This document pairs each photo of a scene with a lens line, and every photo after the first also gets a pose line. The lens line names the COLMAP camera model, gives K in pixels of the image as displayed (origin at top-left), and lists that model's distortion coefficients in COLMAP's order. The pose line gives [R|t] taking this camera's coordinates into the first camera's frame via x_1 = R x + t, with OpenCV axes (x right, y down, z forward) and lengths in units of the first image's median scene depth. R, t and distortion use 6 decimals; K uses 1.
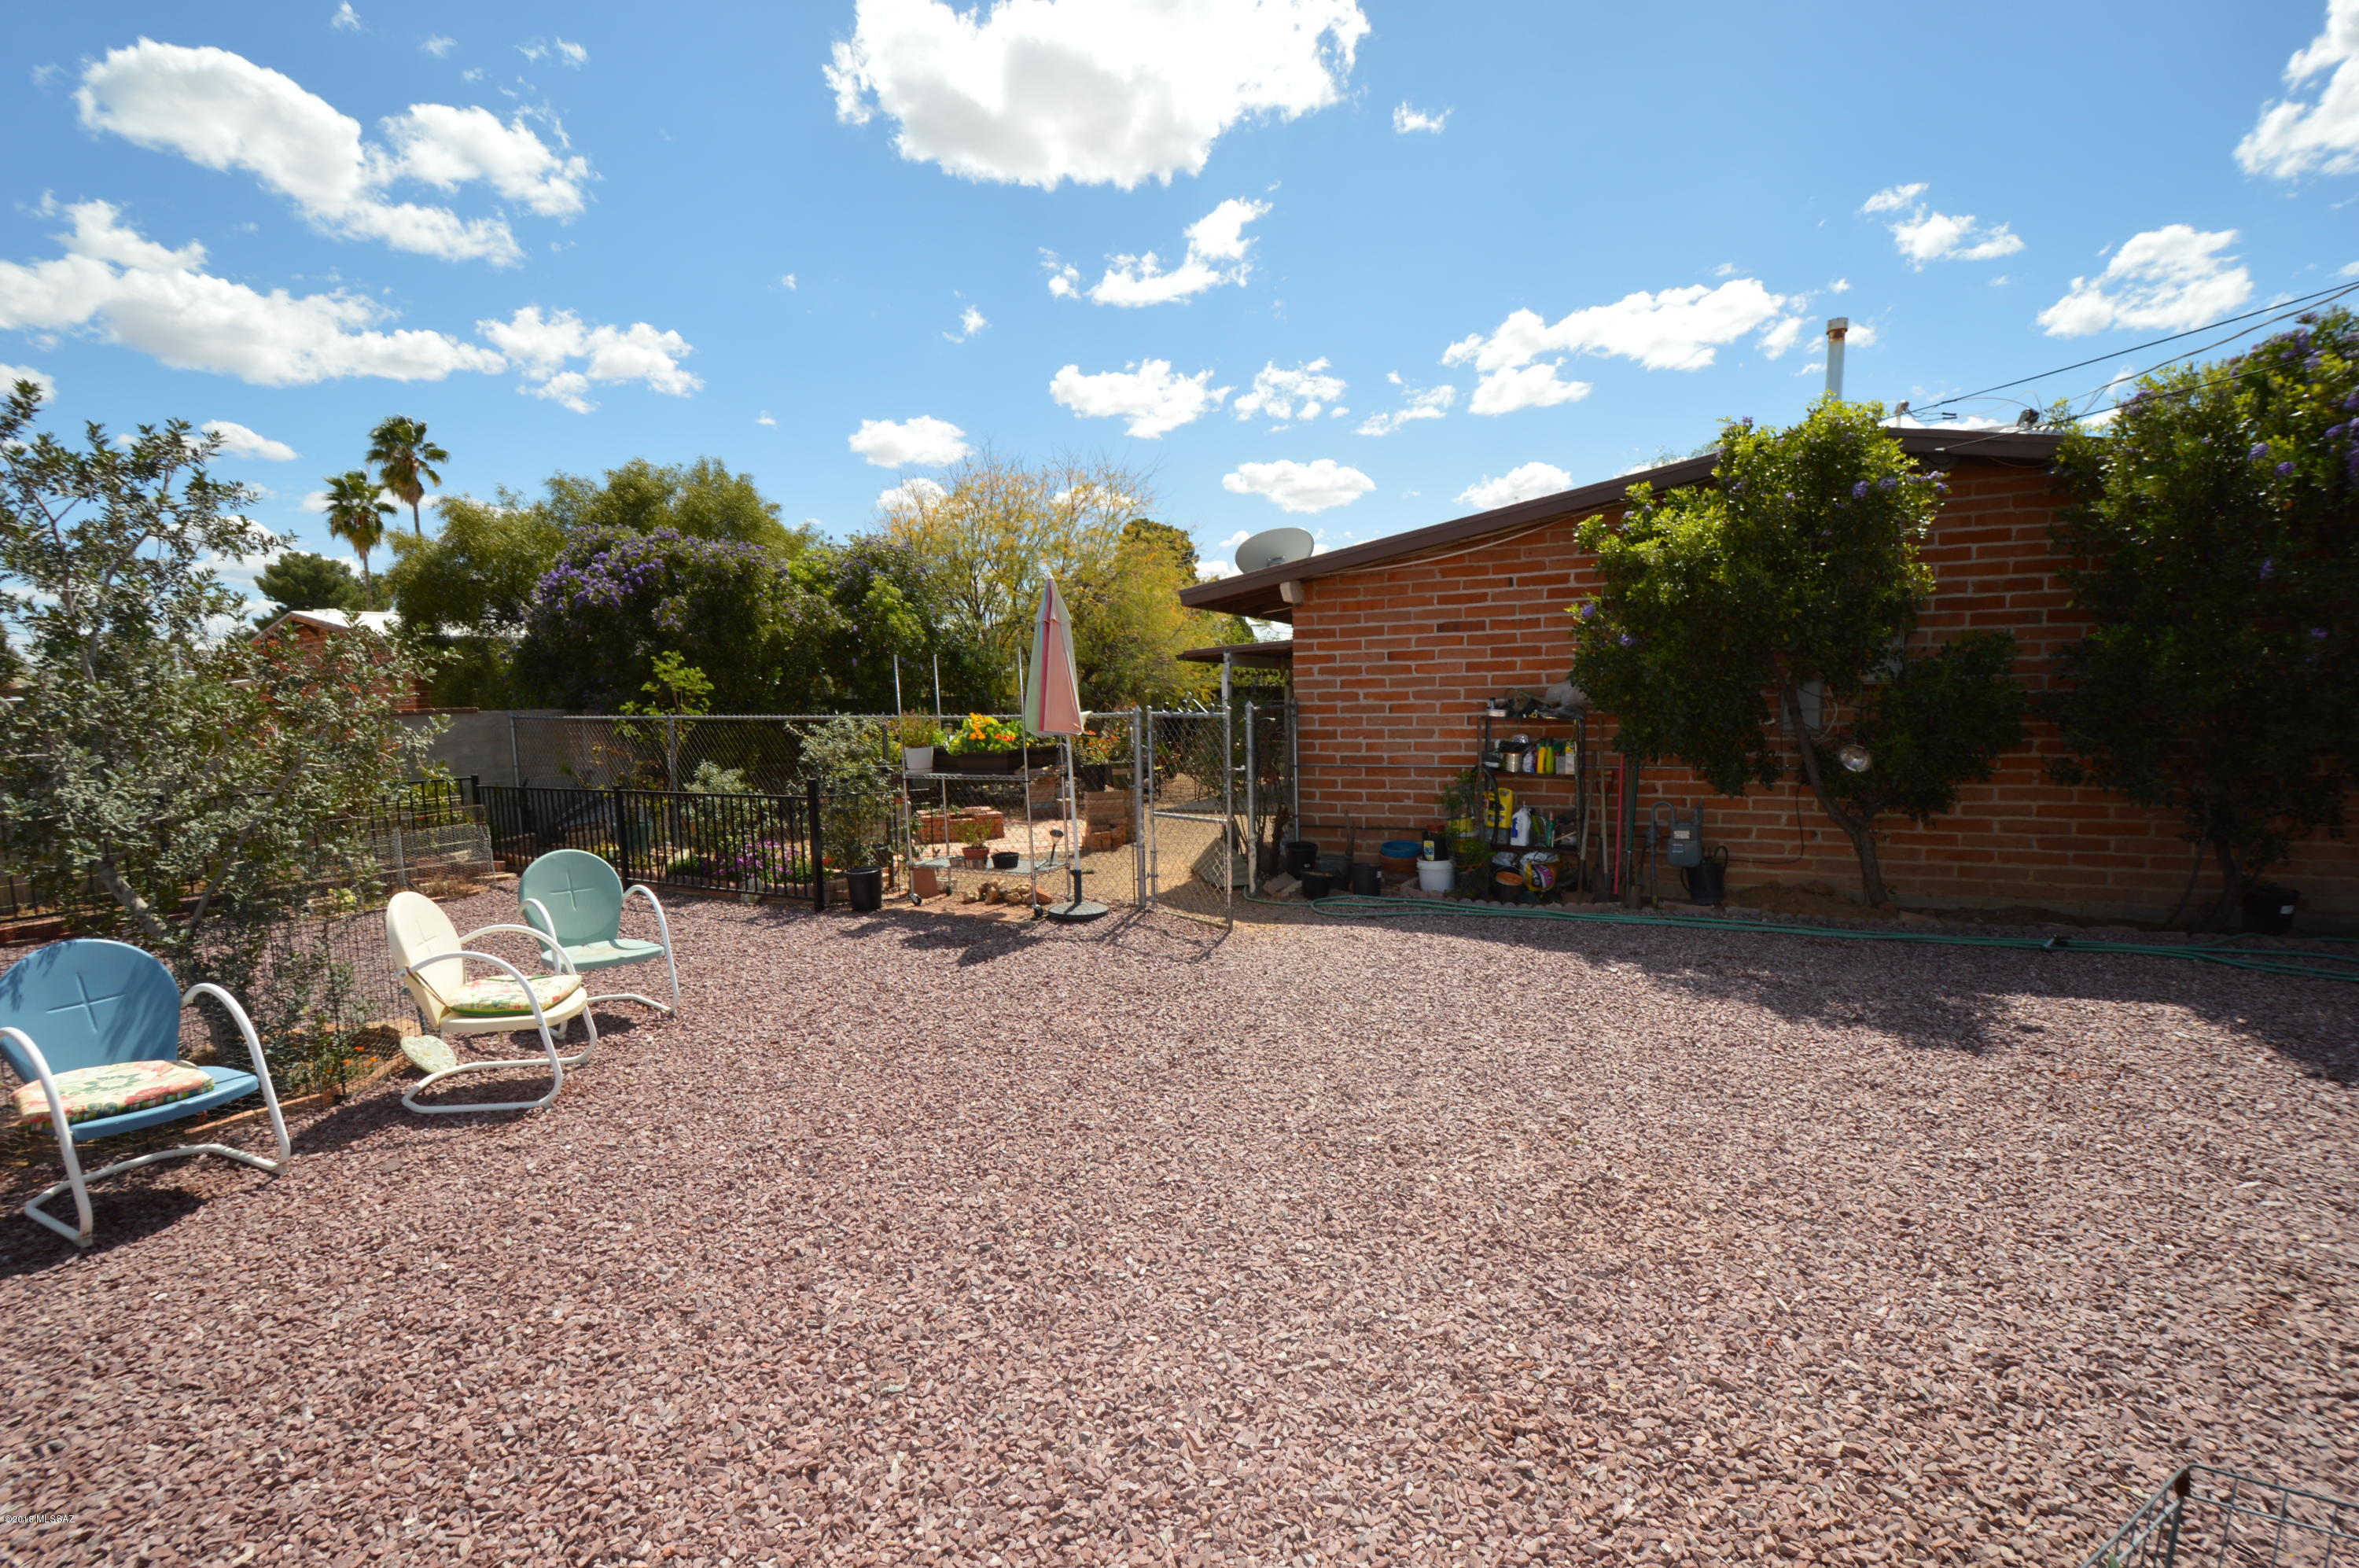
lens RADIAL K [[1035.3, 0, 1159.1], [0, 1035.3, 807.8], [0, 0, 1]] dist [0.027445, -0.026949]
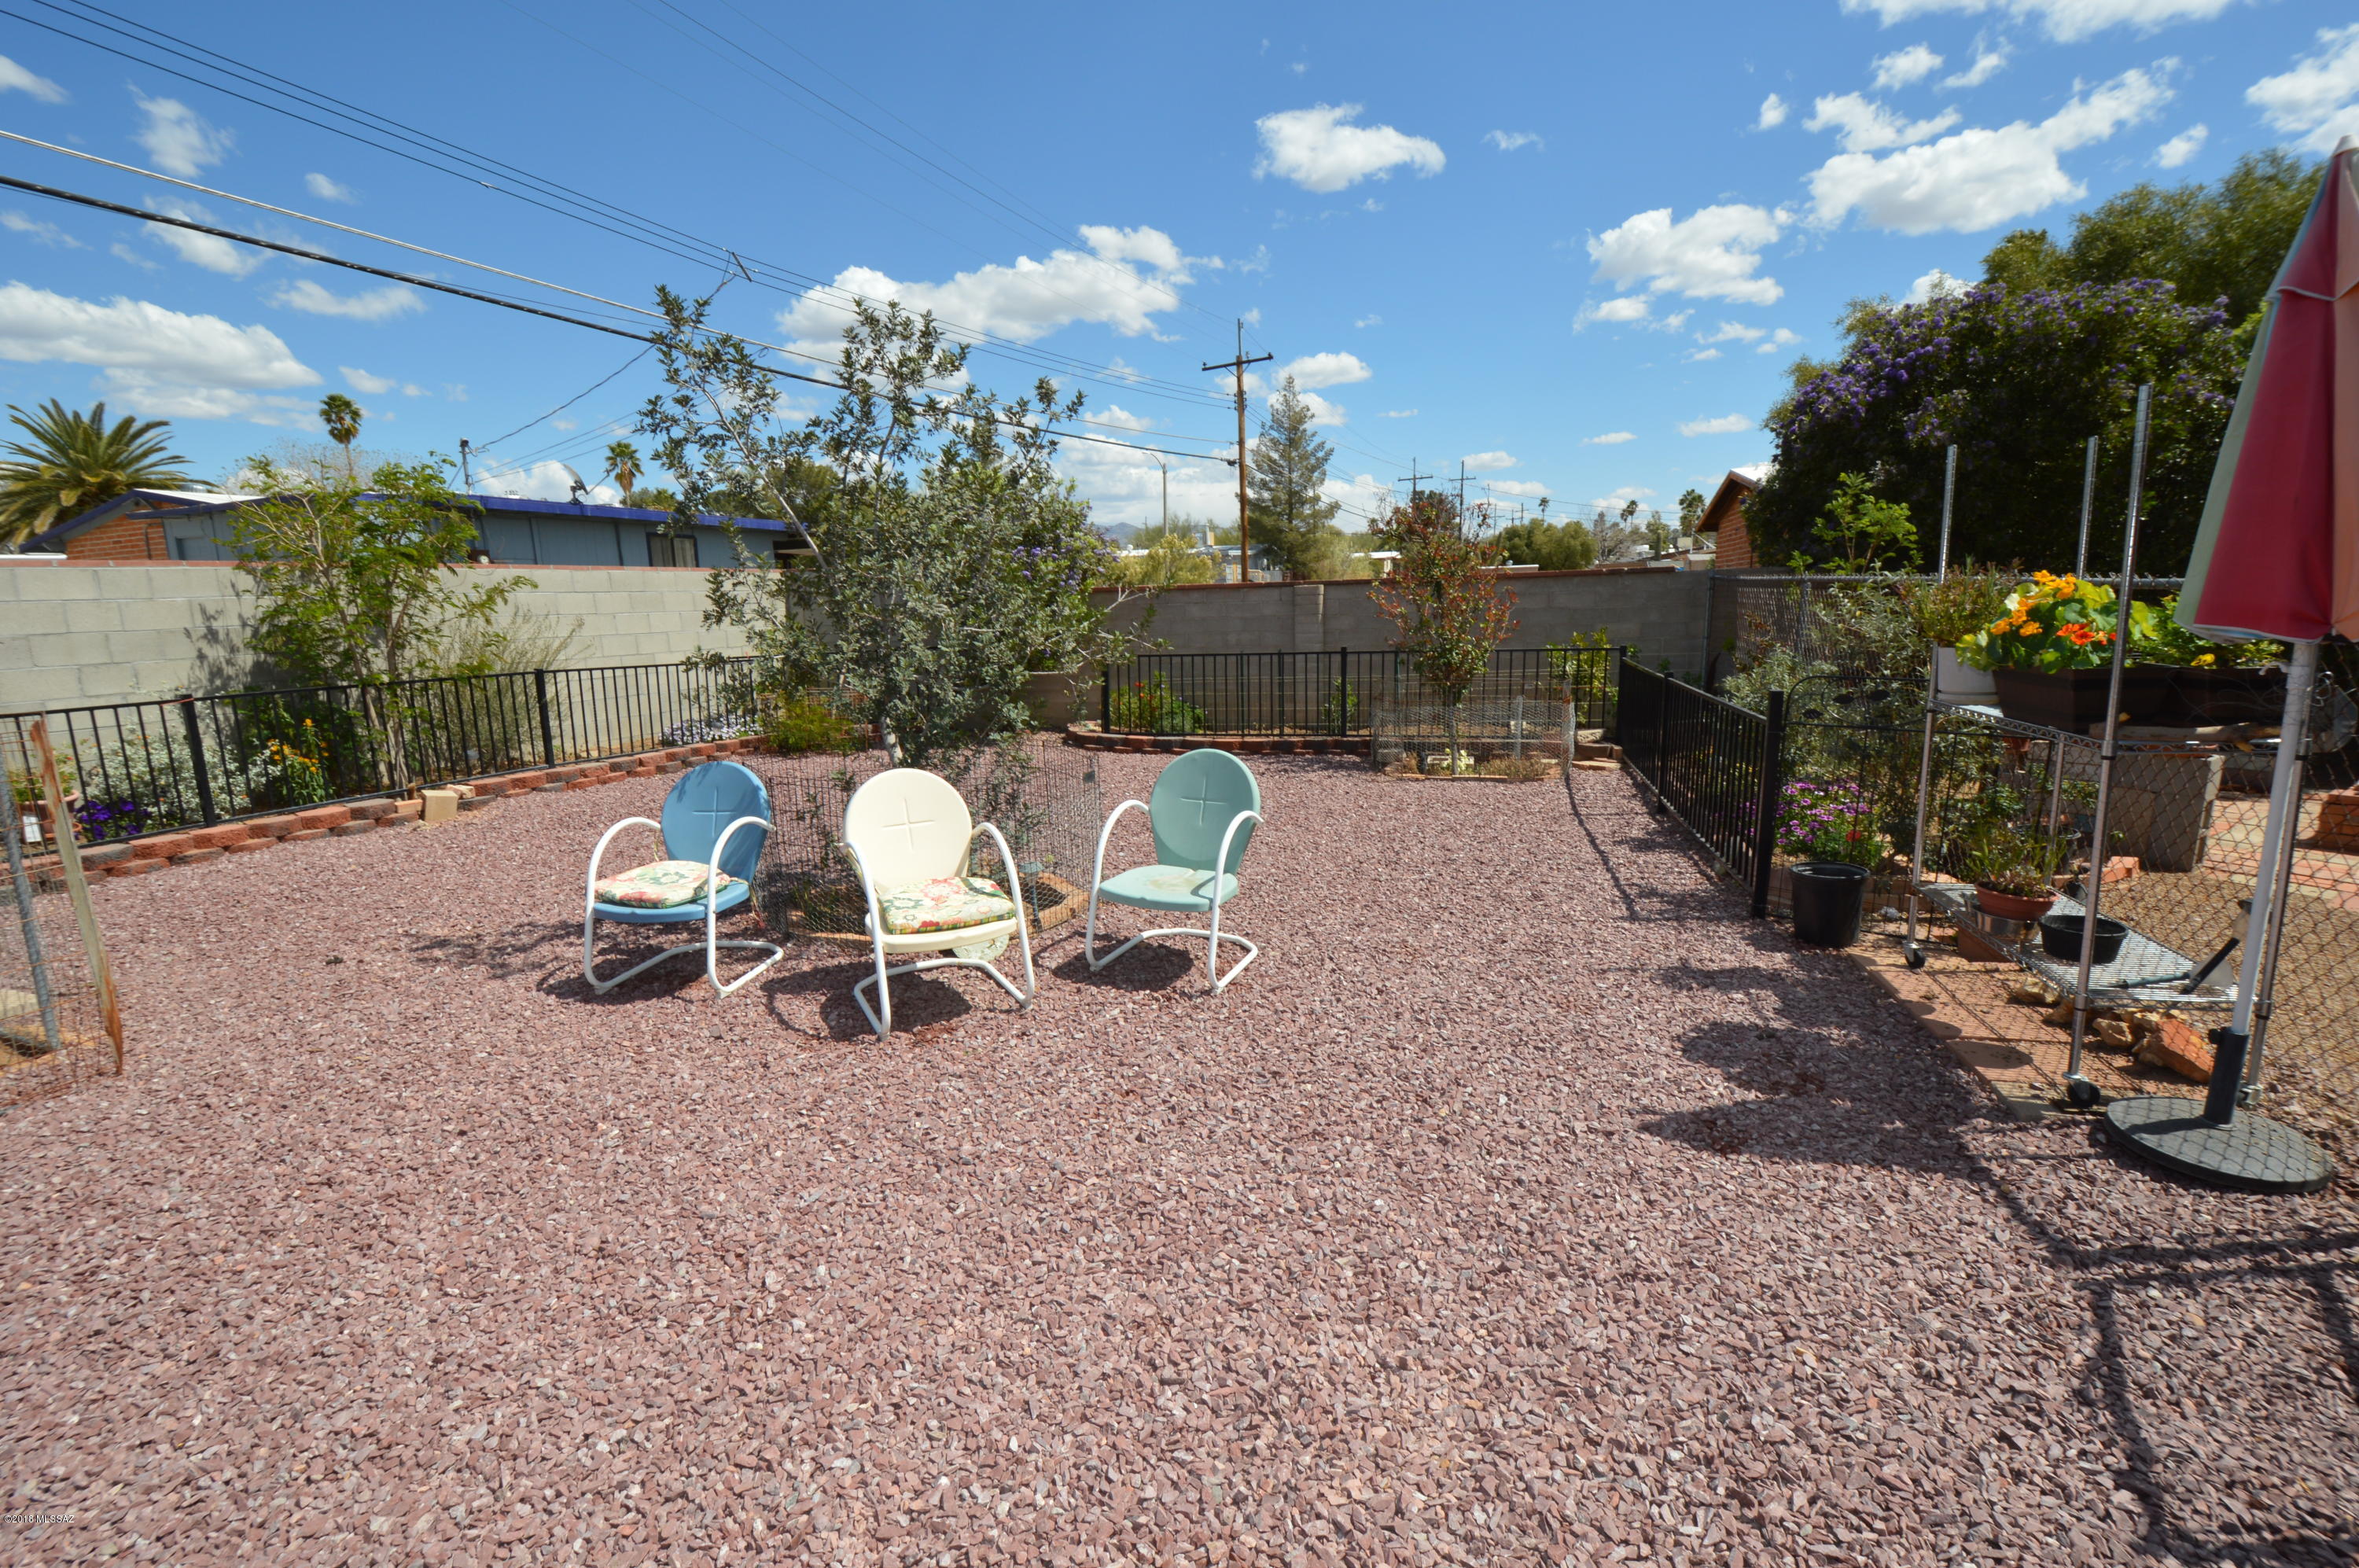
lens RADIAL K [[1035.3, 0, 1159.1], [0, 1035.3, 807.8], [0, 0, 1]] dist [0.027445, -0.026949]
pose [[0.245988, 0.200027, -0.948409, 0.155481], [-0.082647, 0.979239, 0.185094, -0.050434], [0.965743, 0.032853, 0.257413, 0.619827]]
